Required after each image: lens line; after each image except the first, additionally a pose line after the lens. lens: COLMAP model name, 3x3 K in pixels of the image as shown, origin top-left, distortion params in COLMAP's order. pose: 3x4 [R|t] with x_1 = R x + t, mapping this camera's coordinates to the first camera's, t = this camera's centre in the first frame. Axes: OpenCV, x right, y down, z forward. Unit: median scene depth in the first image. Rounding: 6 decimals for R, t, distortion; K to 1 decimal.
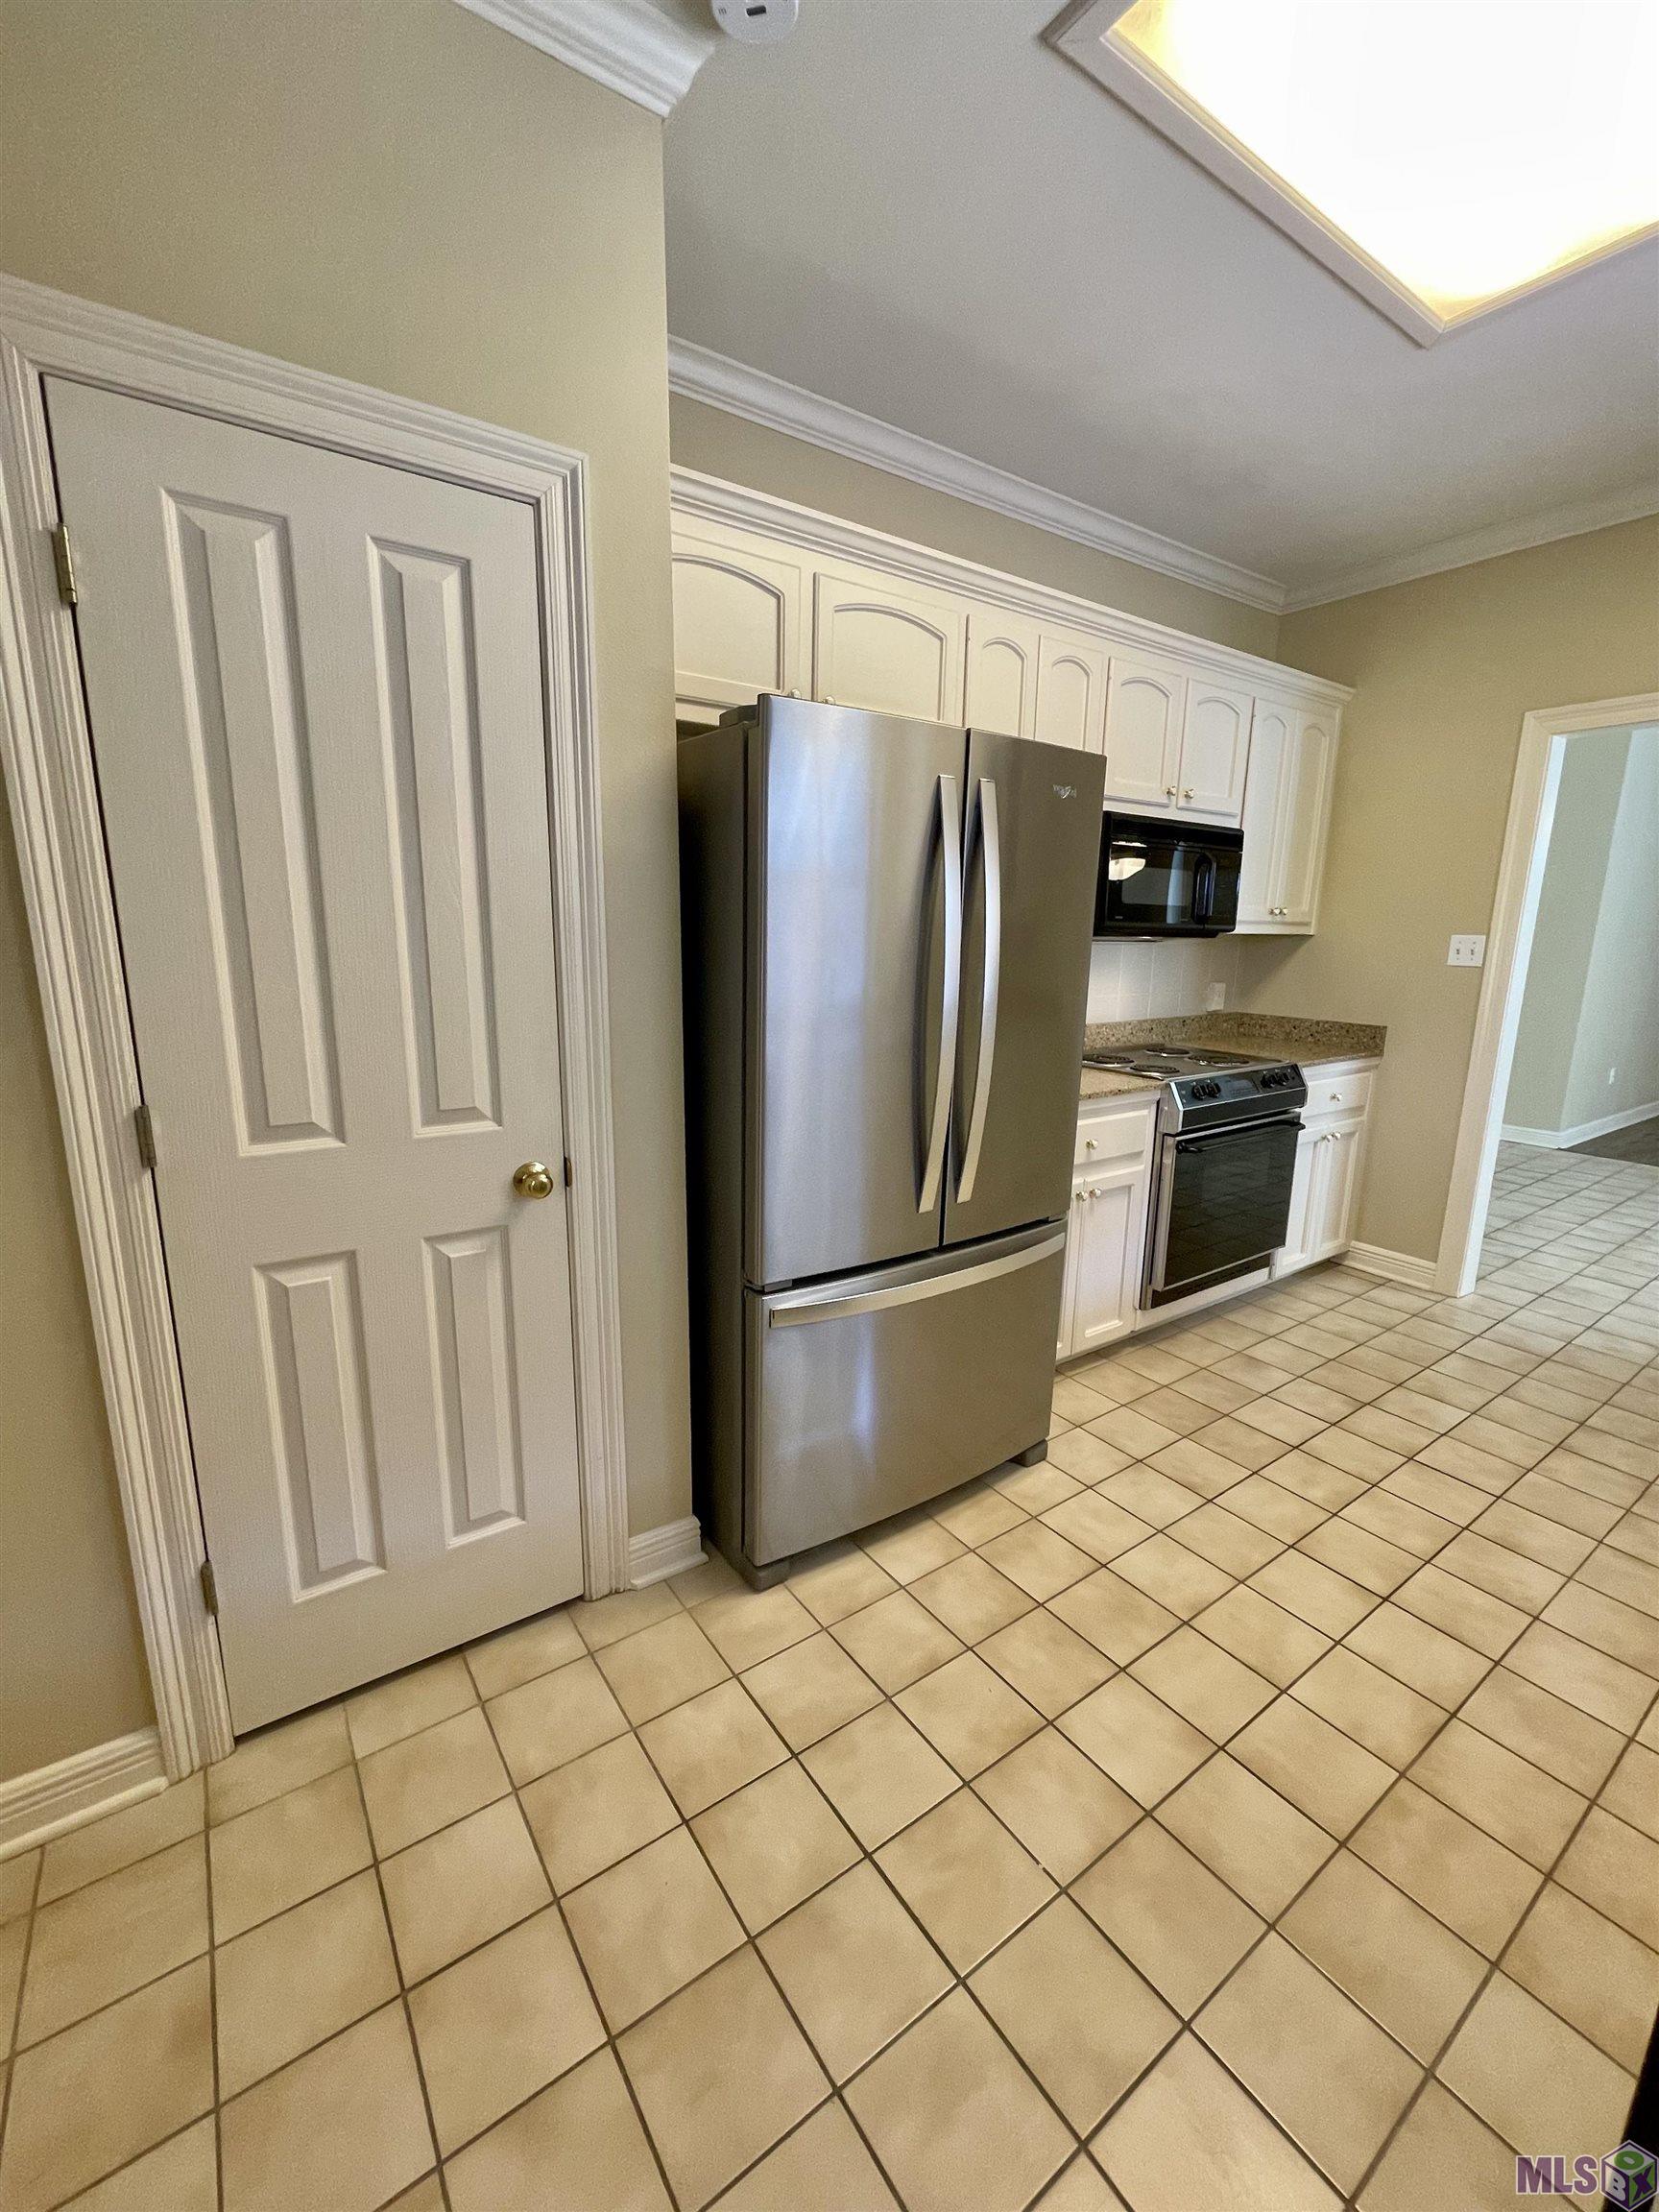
lens RADIAL K [[896.6, 0, 833.9], [0, 896.6, 1108.4], [0, 0, 1]] dist [-0.002126, 0.000080]
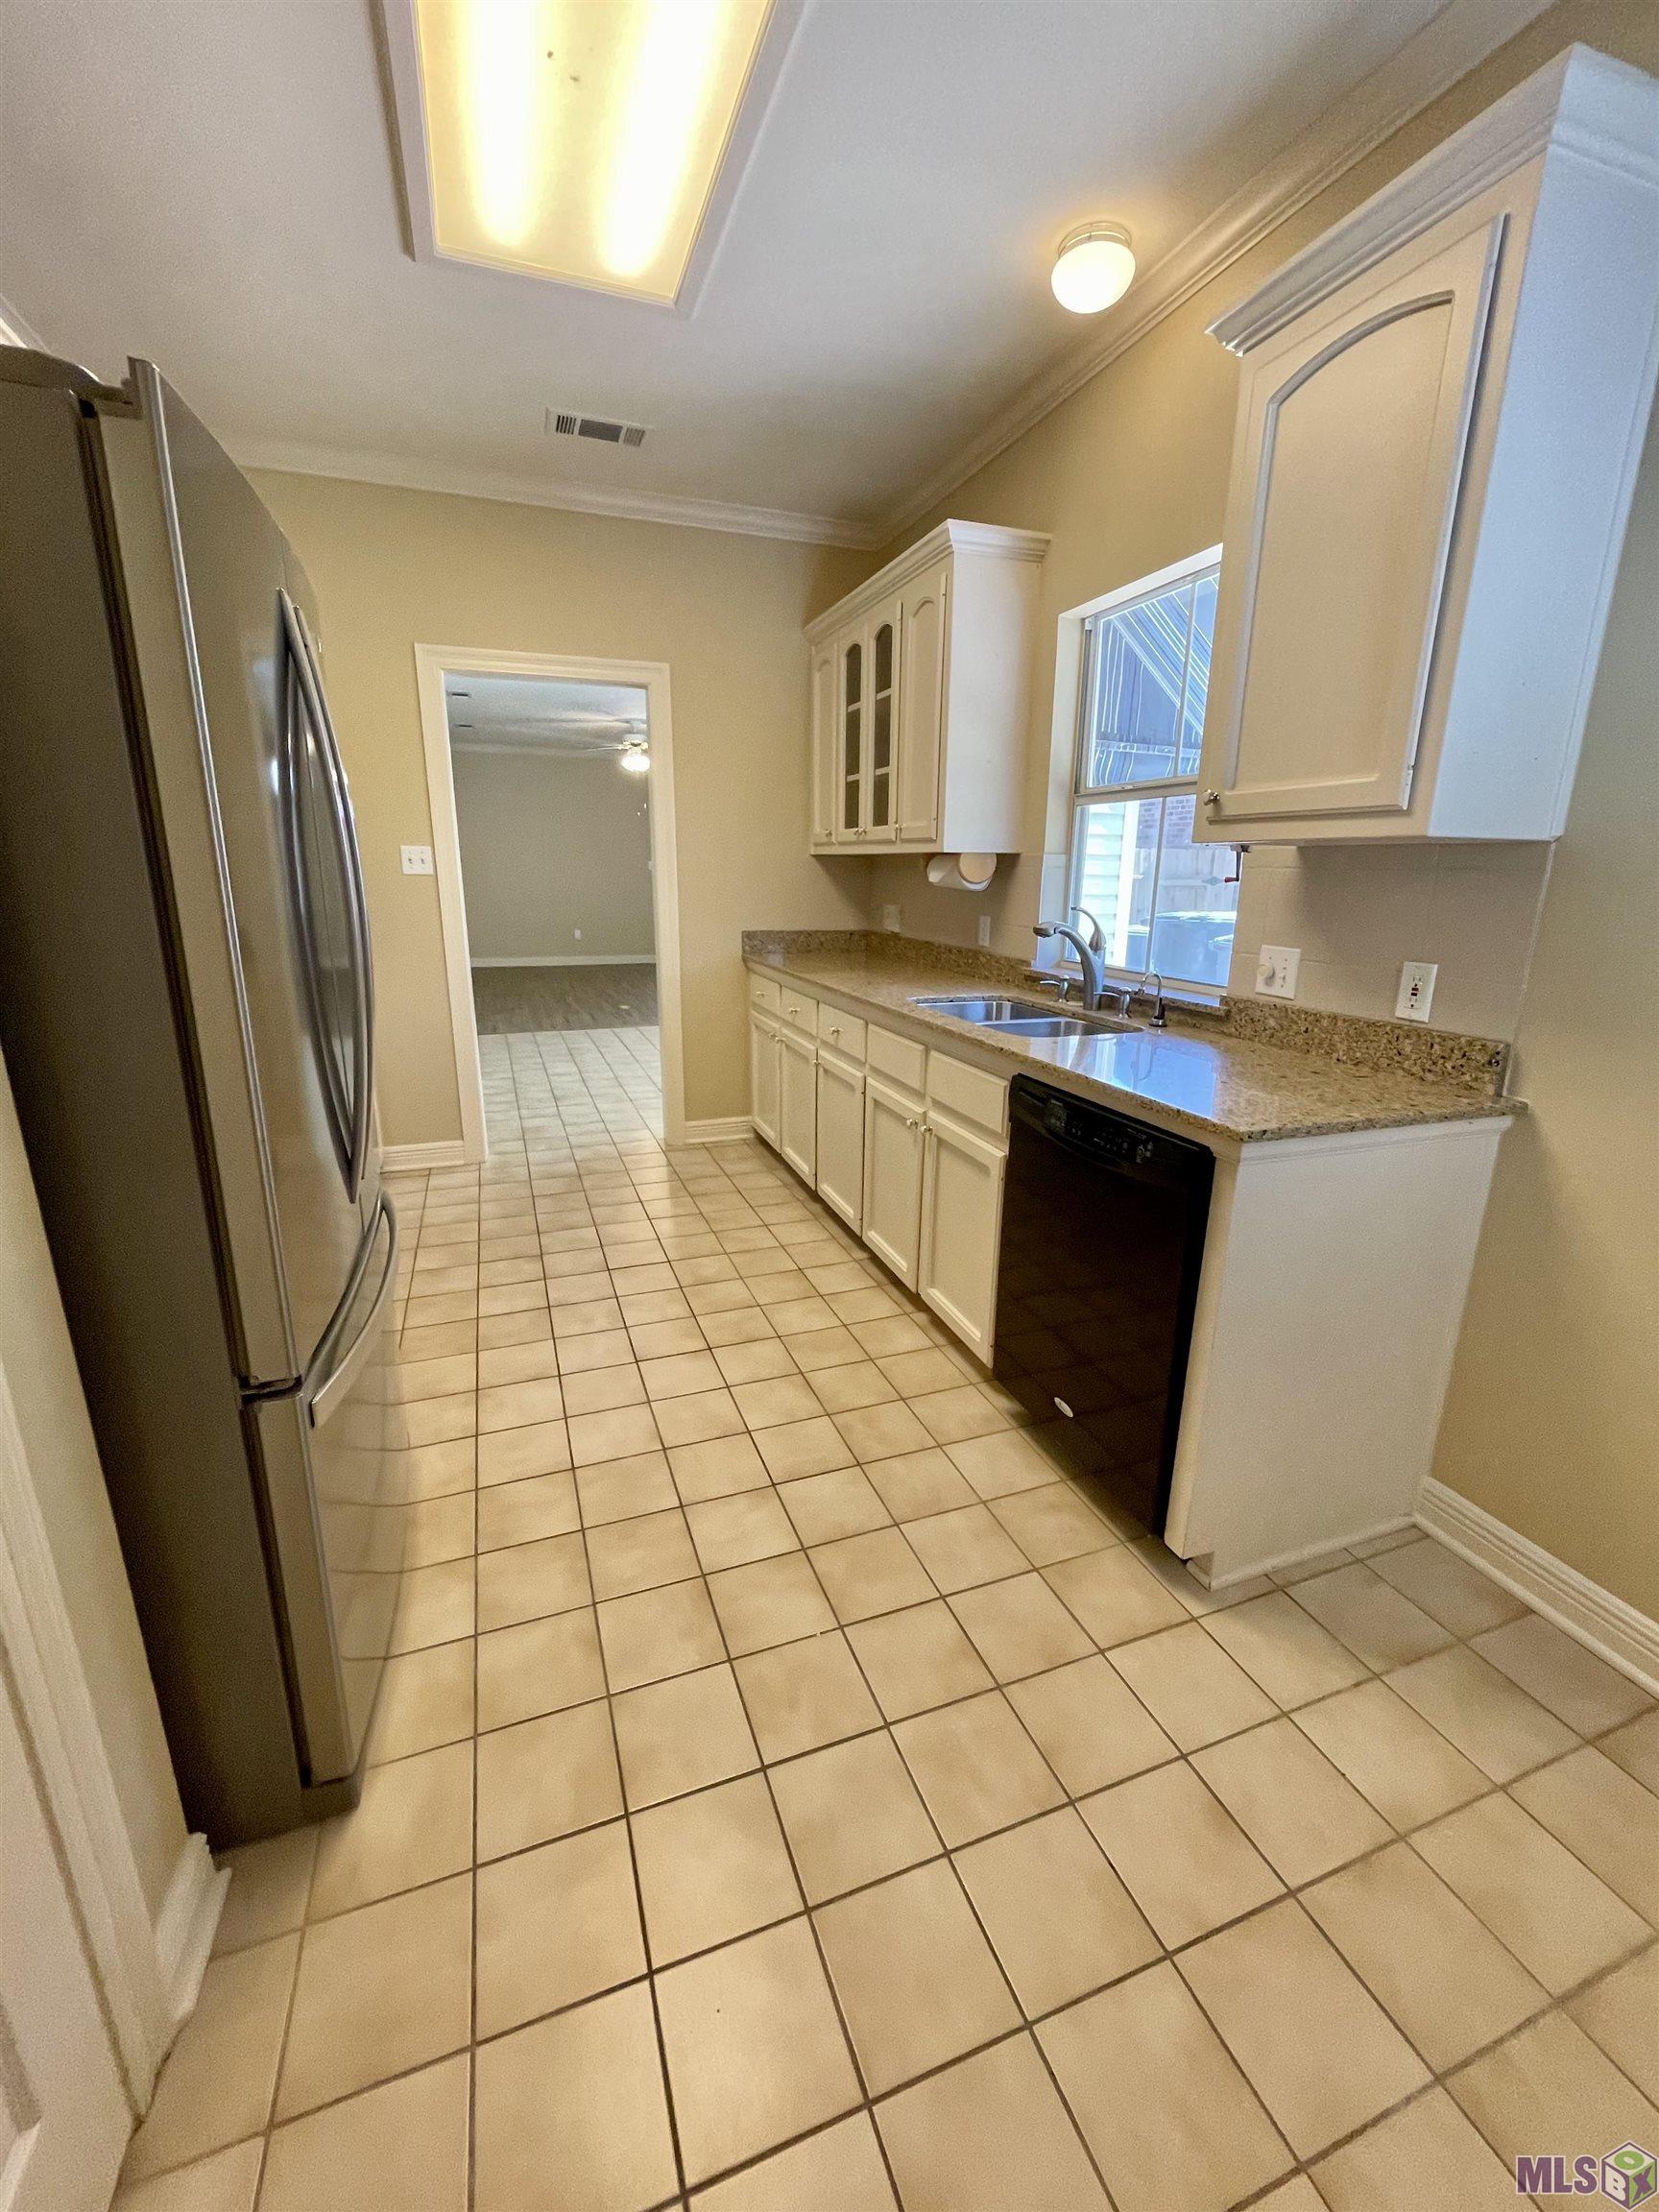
lens RADIAL K [[899.6, 0, 828.2], [0, 899.6, 1112.2], [0, 0, 1]] dist [-0.008372, 0.000005]
pose [[0.260999, -0.264348, 0.928440, -0.429038], [0.188066, 0.957271, 0.219688, -0.040582], [-0.946843, 0.117270, 0.299561, 0.352925]]
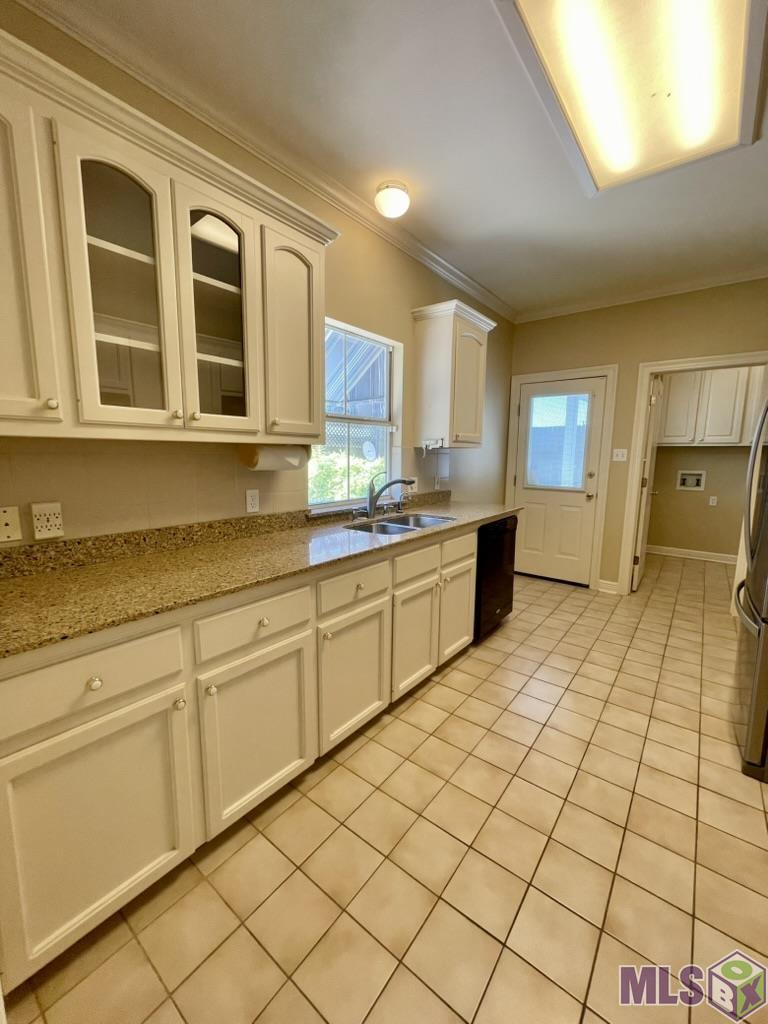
lens RADIAL K [[415.0, 0, 386.0], [0, 415.0, 513.1], [0, 0, 1]] dist [-0.002126, 0.000080]
pose [[-0.956270, 0.019186, -0.291855, 1.175964], [-0.081164, 0.941251, 0.327810, -0.261380], [0.280998, 0.337163, -0.898533, 1.491221]]
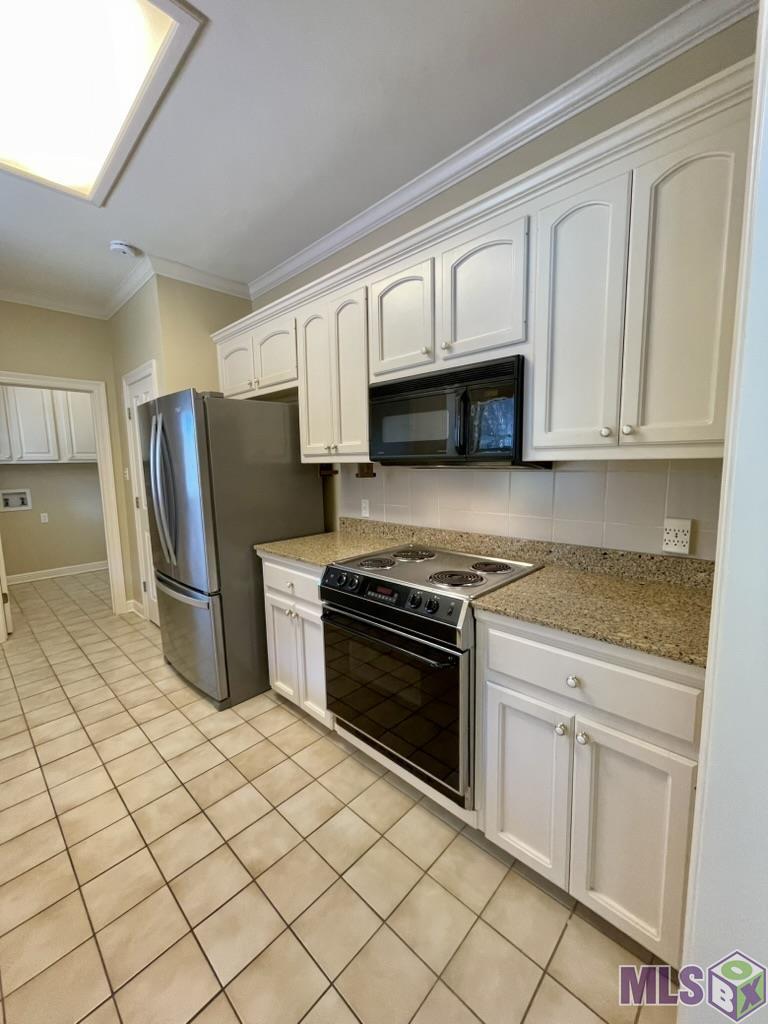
lens RADIAL K [[412.5, 0, 385.7], [0, 412.5, 514.2], [0, 0, 1]] dist [0.003689, 0.000403]
pose [[0.194771, 0.105822, -0.975124, 1.368333], [-0.175614, 0.981861, 0.071476, -0.231957], [0.965000, 0.157324, 0.209821, 1.237249]]
